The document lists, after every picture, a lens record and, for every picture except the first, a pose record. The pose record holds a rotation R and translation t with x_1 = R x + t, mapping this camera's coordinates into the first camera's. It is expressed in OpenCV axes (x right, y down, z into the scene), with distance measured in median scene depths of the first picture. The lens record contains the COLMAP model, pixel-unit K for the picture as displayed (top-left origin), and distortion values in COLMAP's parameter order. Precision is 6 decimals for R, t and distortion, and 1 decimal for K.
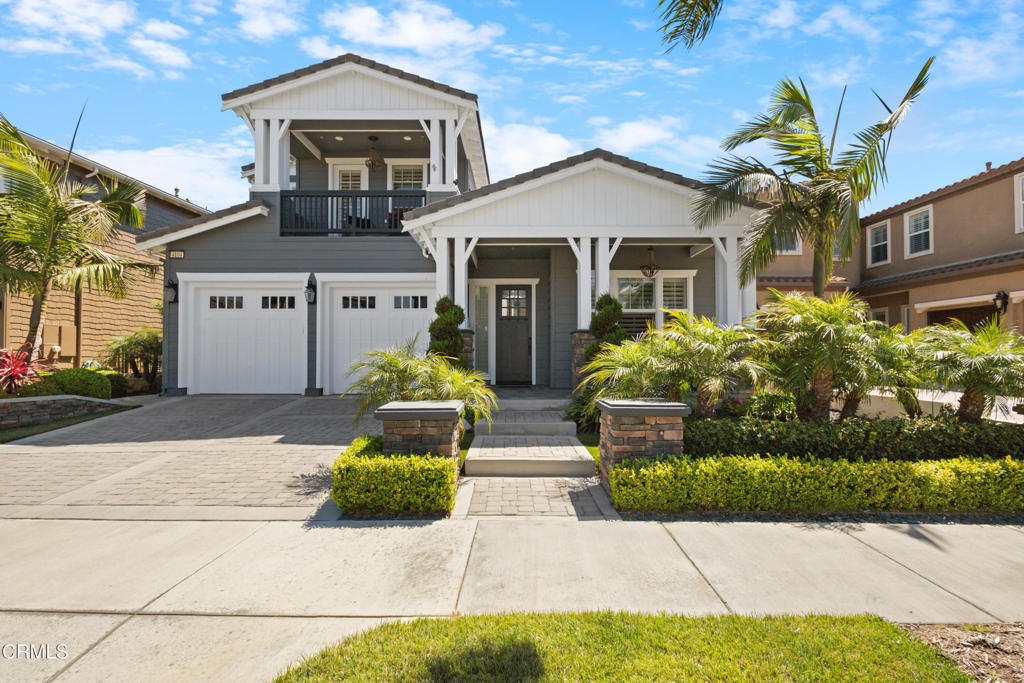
lens RADIAL K [[439.6, 0, 512.0], [0, 439.6, 341.5], [0, 0, 1]] dist [0.002712, 0.000093]
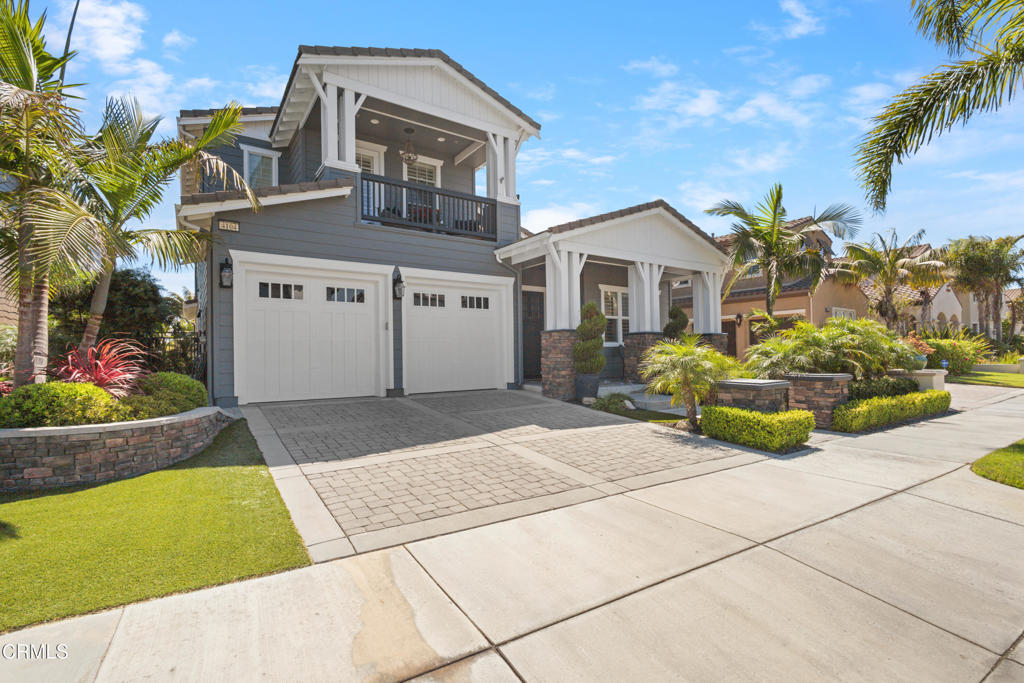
lens RADIAL K [[472.2, 0, 511.5], [0, 472.2, 332.8], [0, 0, 1]] dist [0.002623, -0.000094]
pose [[0.834626, 0.019265, 0.550480, -0.795360], [-0.012460, 0.999793, -0.016099, -0.001158], [-0.550676, 0.006577, 0.834693, 0.023498]]
